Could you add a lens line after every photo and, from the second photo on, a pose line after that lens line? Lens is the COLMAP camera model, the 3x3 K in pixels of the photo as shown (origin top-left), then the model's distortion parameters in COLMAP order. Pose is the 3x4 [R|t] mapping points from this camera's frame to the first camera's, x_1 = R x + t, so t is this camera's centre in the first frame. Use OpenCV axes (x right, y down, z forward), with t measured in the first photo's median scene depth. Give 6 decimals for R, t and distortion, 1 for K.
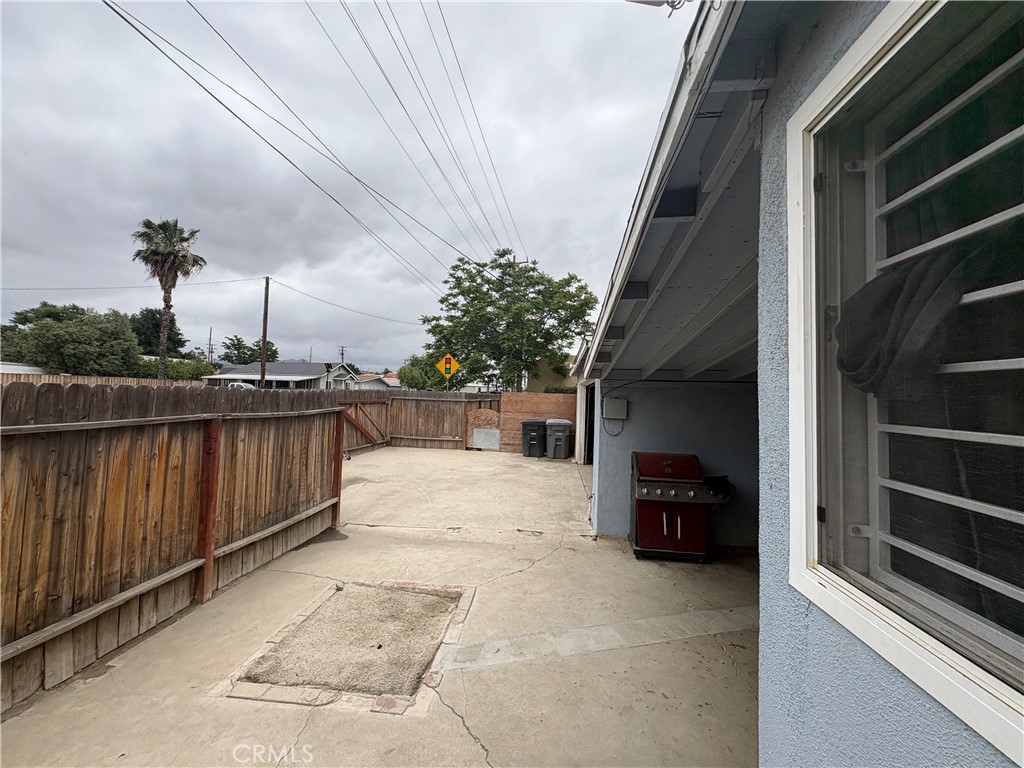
lens RADIAL K [[408.5, 0, 514.6], [0, 408.5, 377.9], [0, 0, 1]] dist [0.001845, -0.001019]
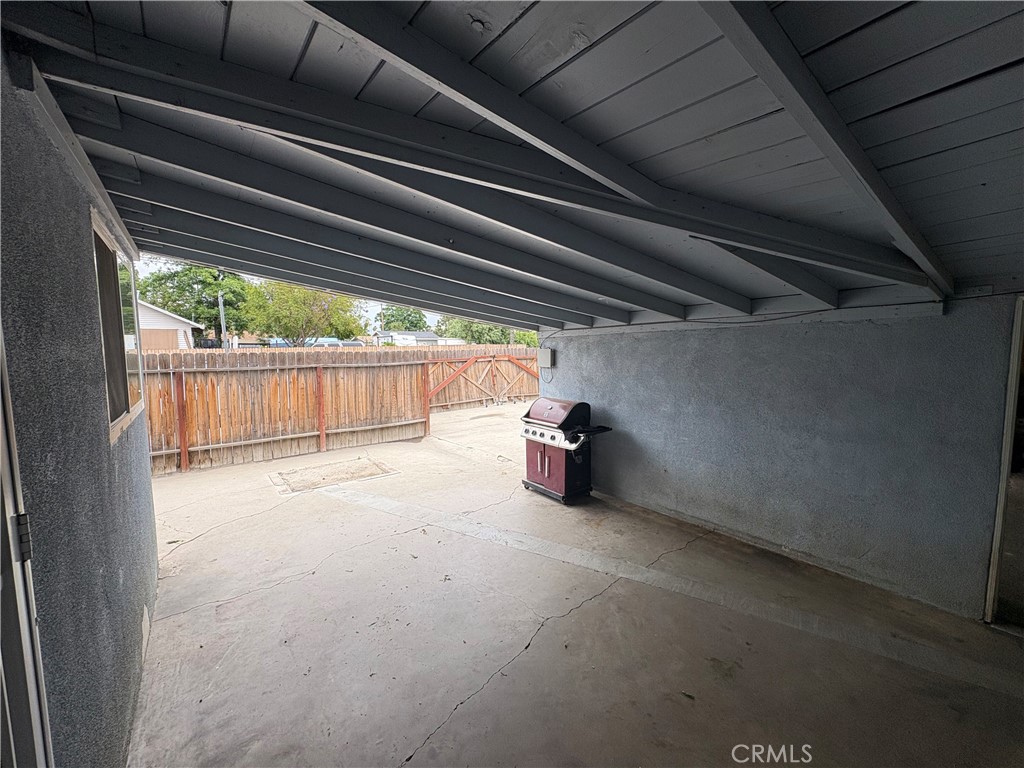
lens RADIAL K [[408.5, 0, 515.1], [0, 408.5, 384.5], [0, 0, 1]] dist [0.001845, -0.001019]
pose [[0.687654, 0.026958, -0.725538, 1.333483], [0.062764, 0.993362, 0.096395, 0.049657], [0.723321, -0.111824, 0.681397, 0.279986]]
